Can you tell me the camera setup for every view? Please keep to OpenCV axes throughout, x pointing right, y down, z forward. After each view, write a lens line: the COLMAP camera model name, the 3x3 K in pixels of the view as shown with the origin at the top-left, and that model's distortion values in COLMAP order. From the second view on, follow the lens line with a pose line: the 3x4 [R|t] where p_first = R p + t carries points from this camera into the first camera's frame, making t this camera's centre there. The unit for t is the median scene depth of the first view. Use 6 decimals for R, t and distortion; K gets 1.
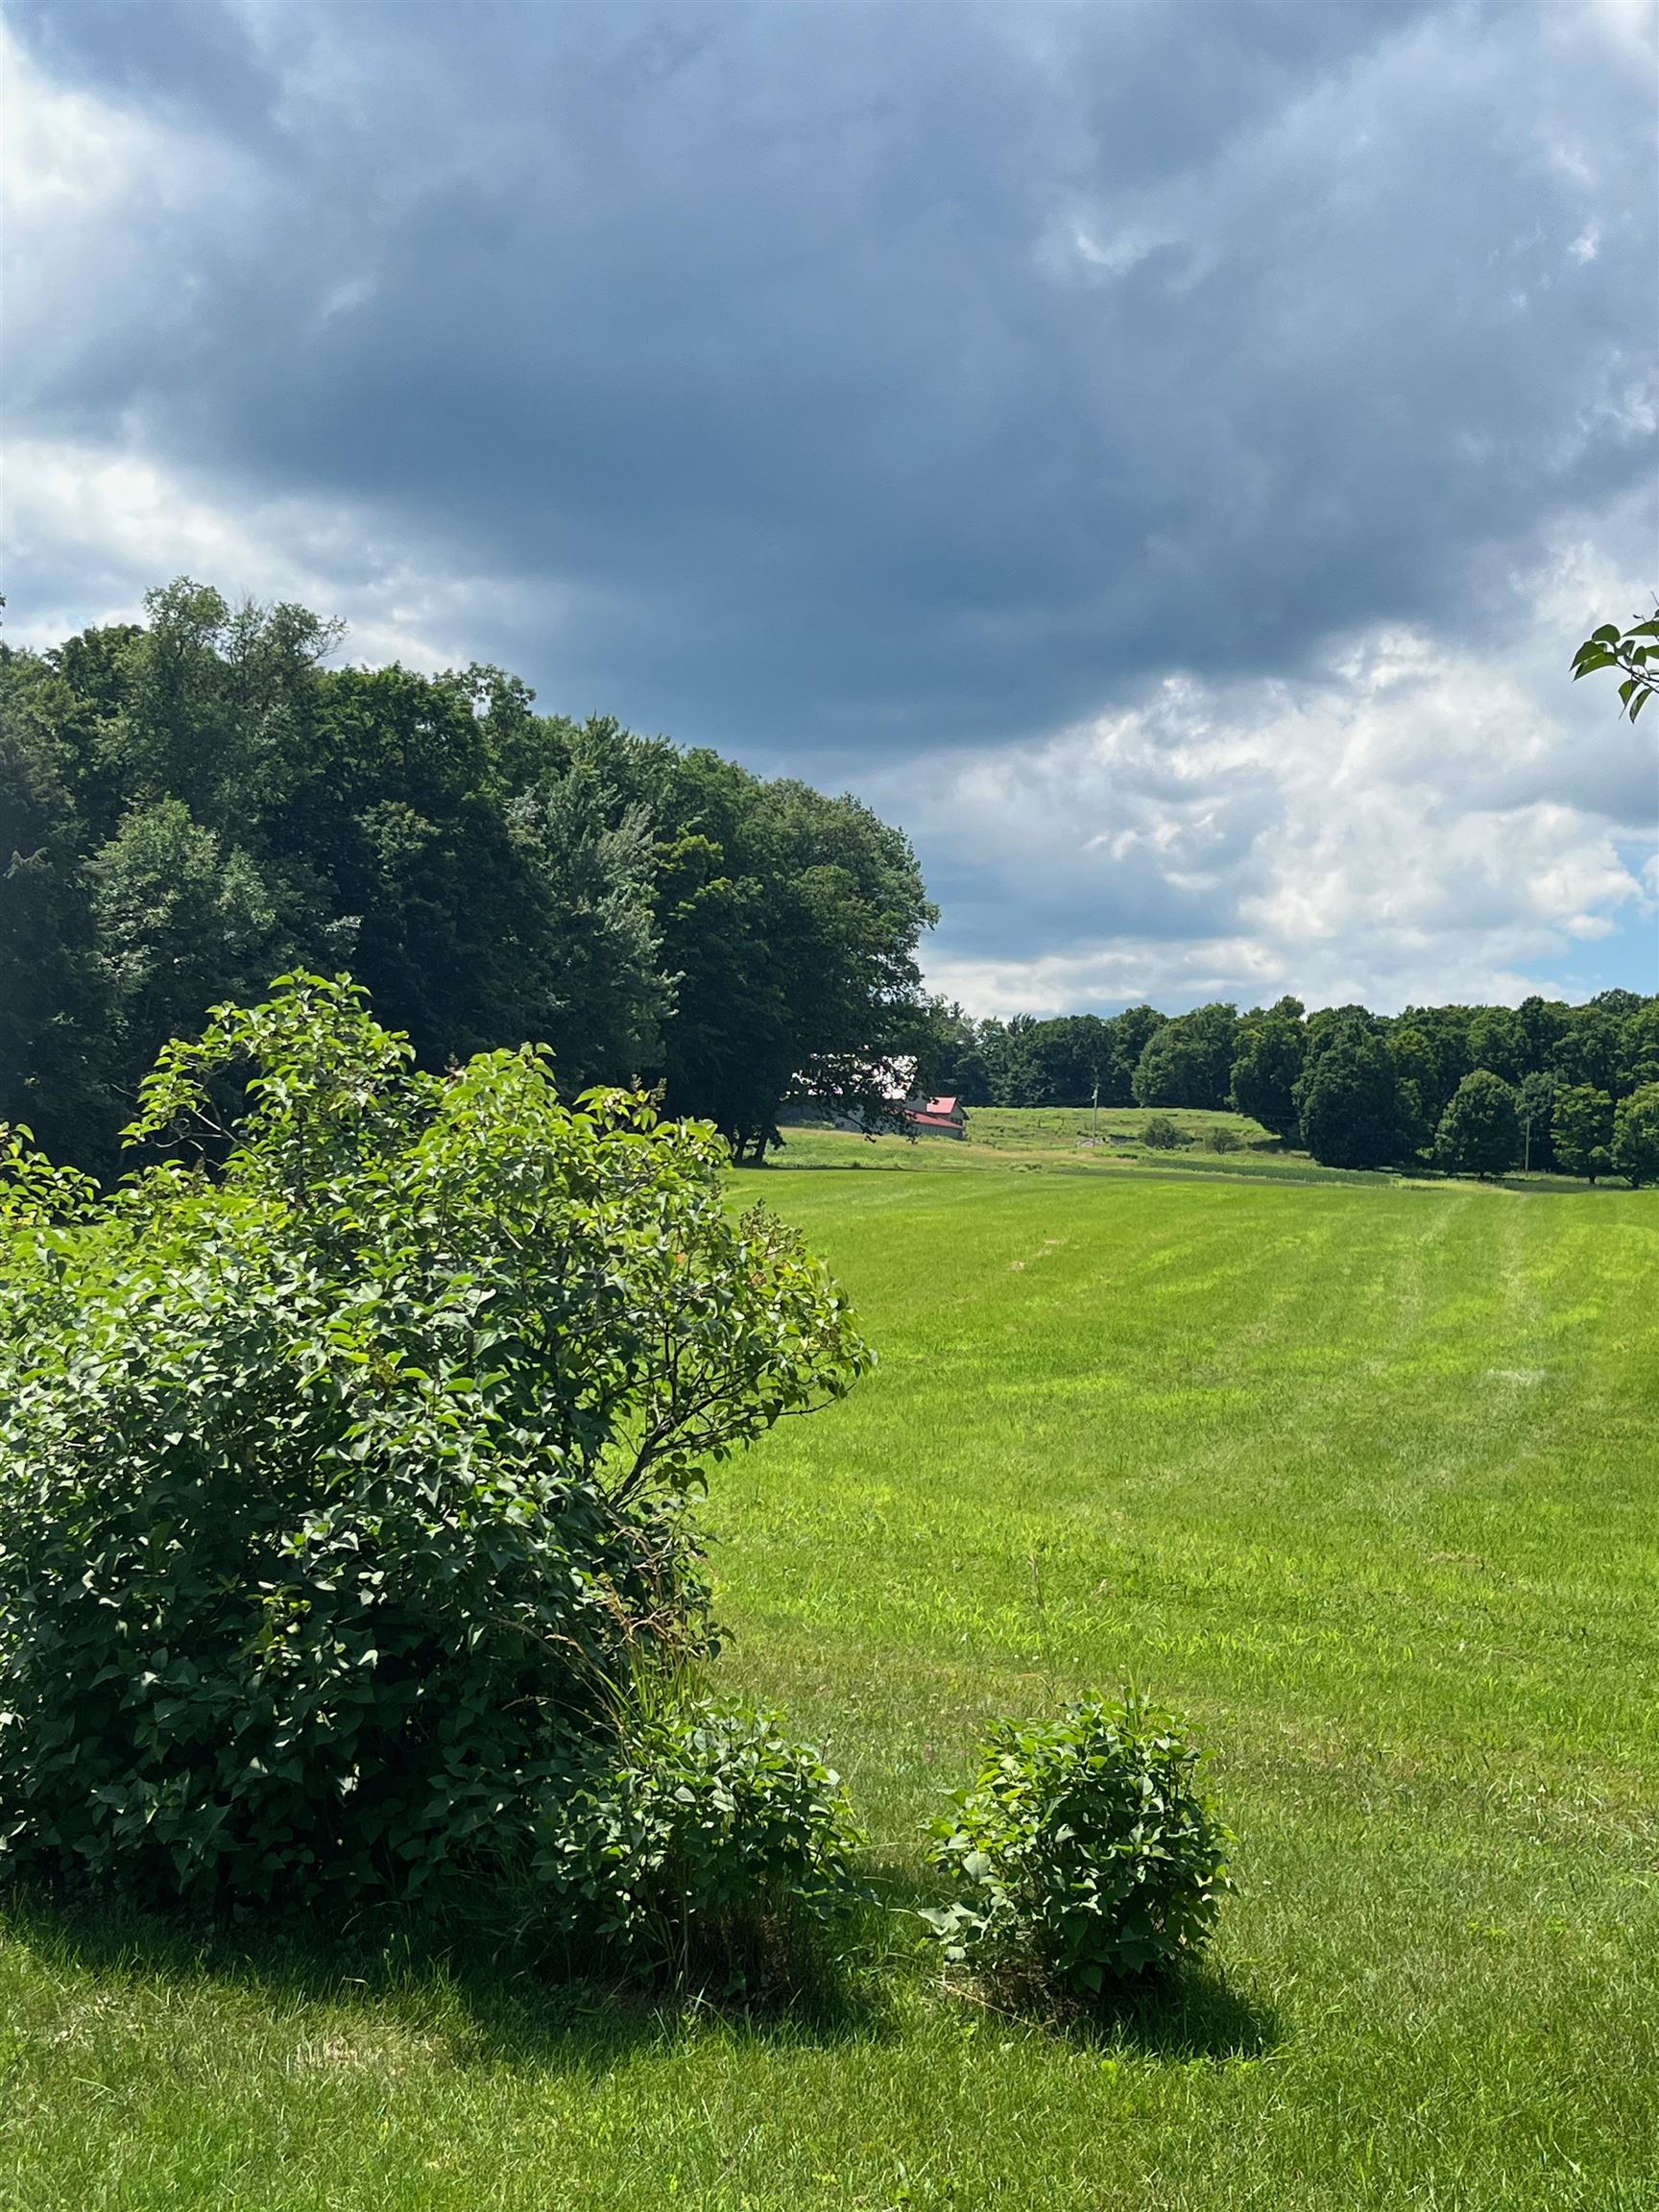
lens RADIAL K [[2742.6, 0, 806.3], [0, 2742.6, 1116.1], [0, 0, 1]] dist [0.036398, 0.000000]
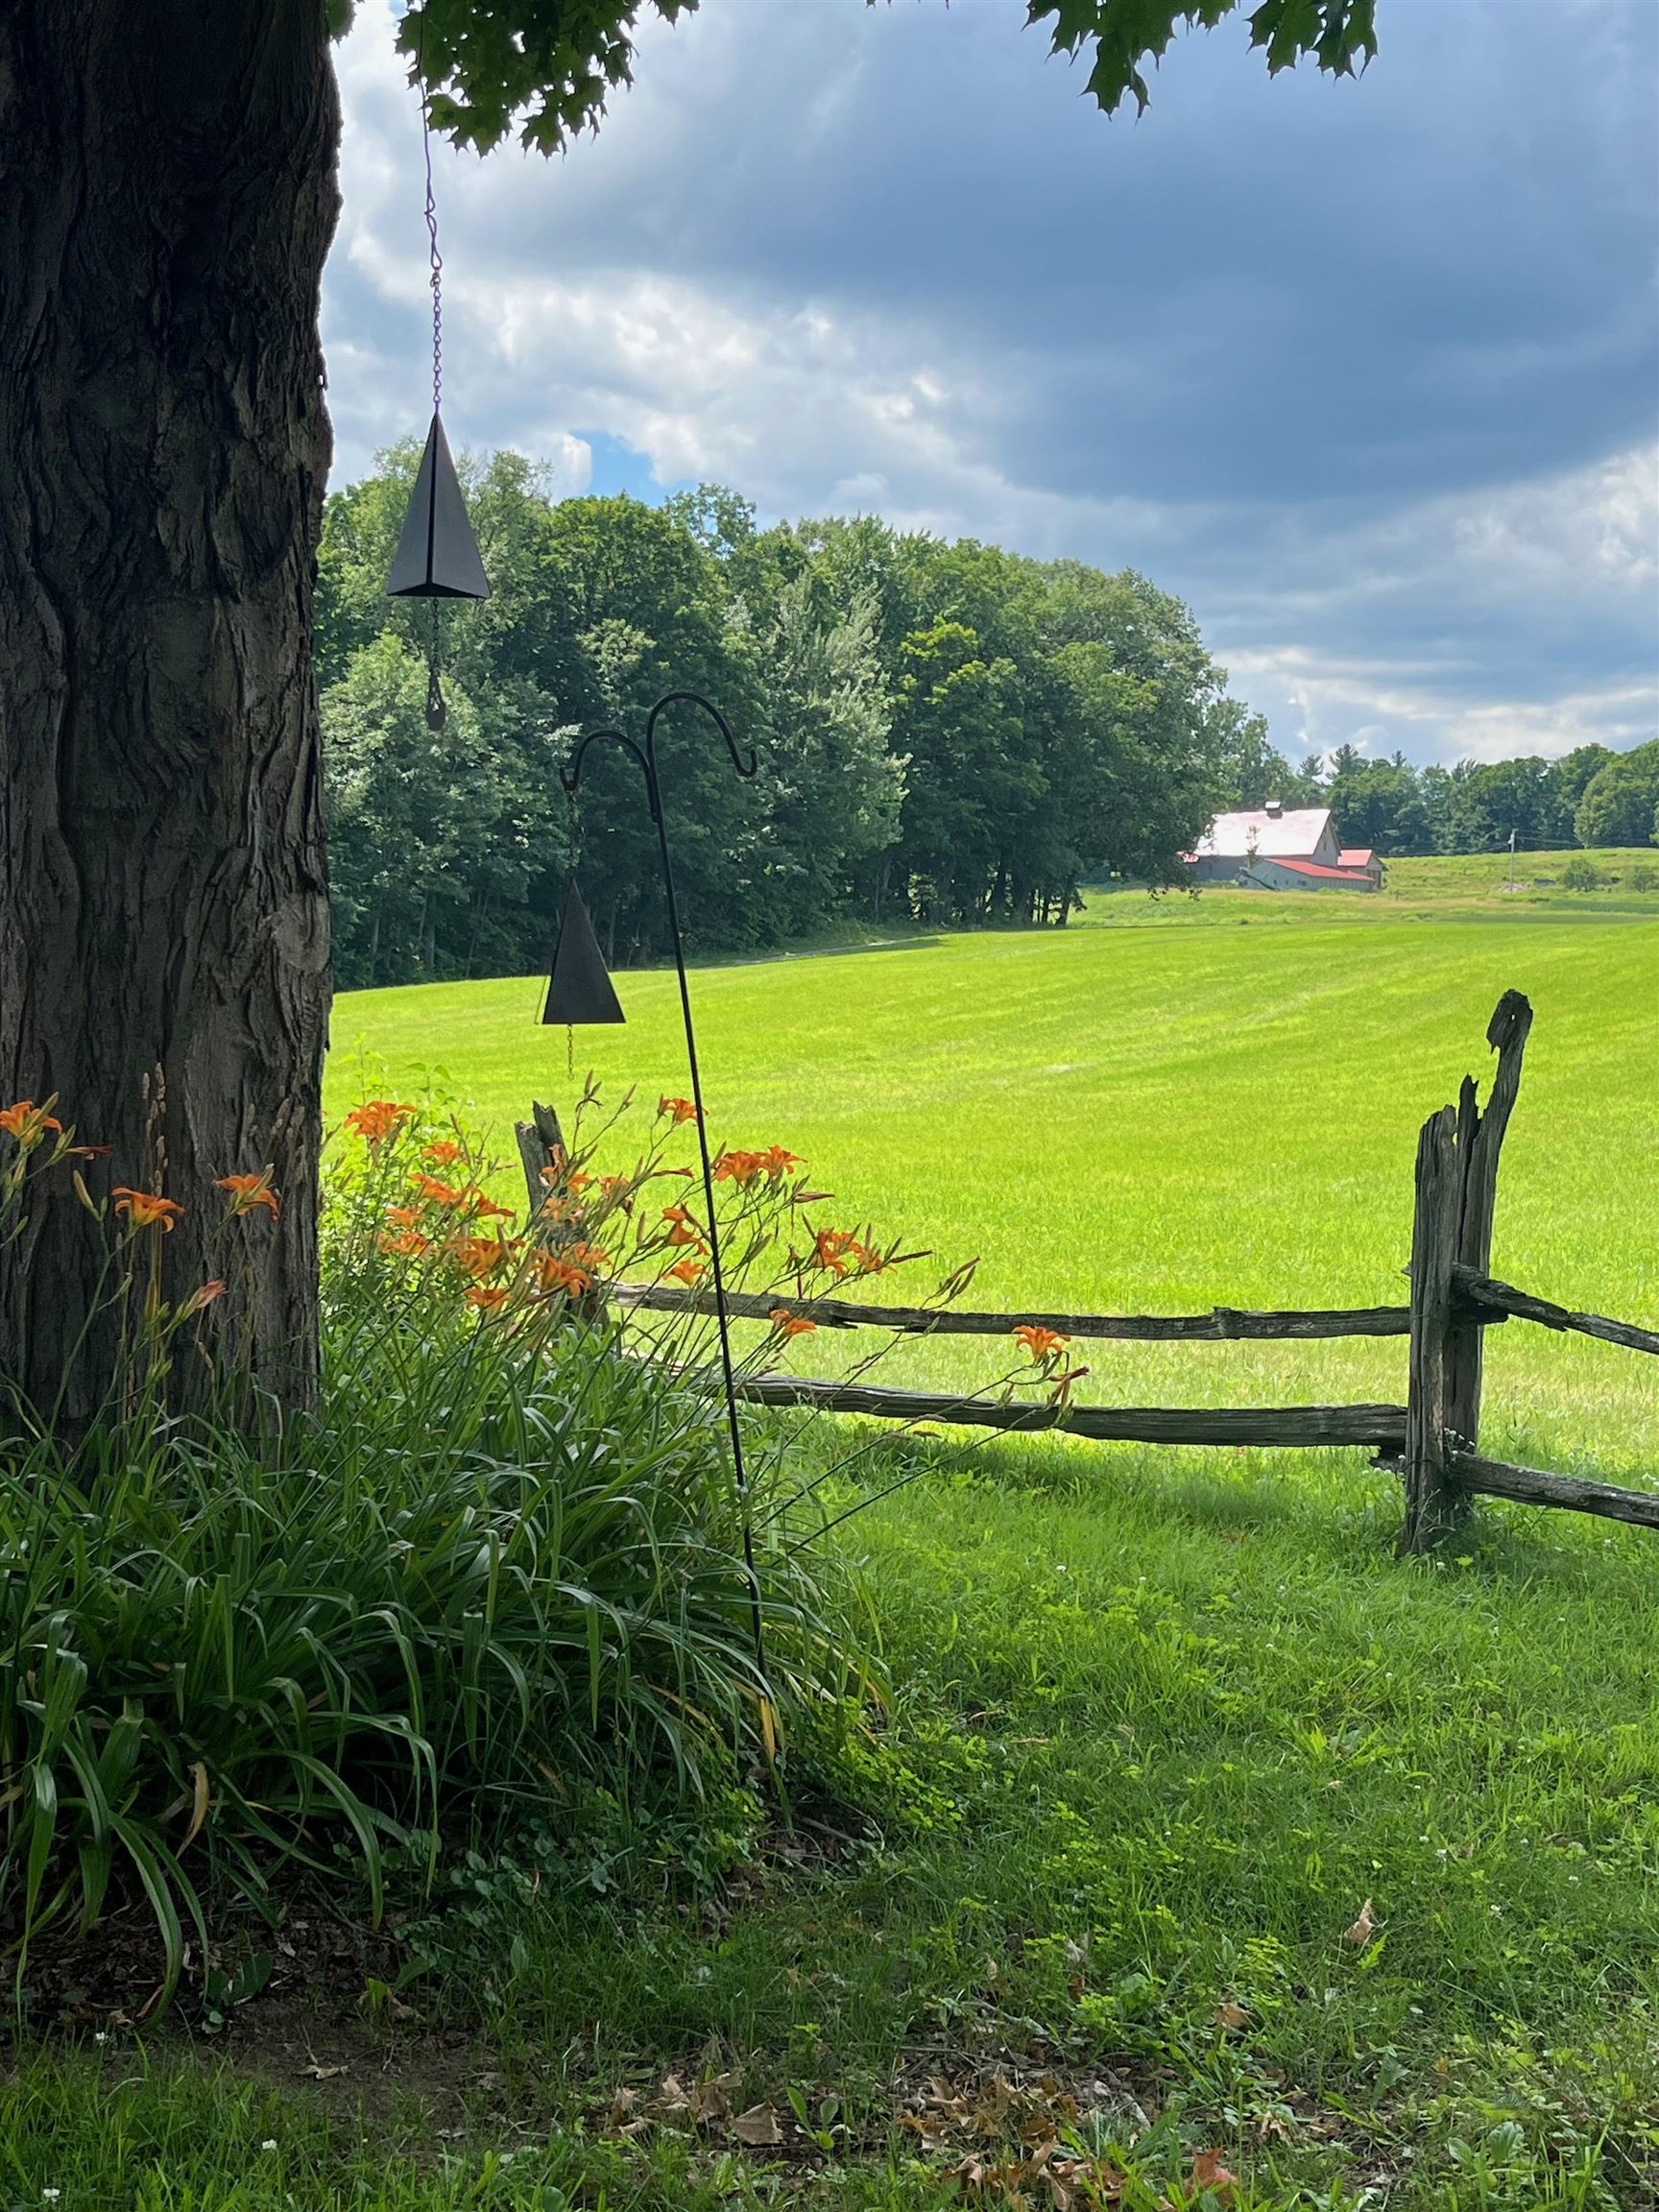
lens RADIAL K [[2742.6, 0, 828.0], [0, 2742.6, 1126.0], [0, 0, 1]] dist [0.036398, 0.000000]
pose [[0.979447, -0.030772, -0.199343, 0.119433], [0.048148, 0.995393, 0.082915, 0.002482], [0.195873, -0.090809, 0.976416, -0.079129]]
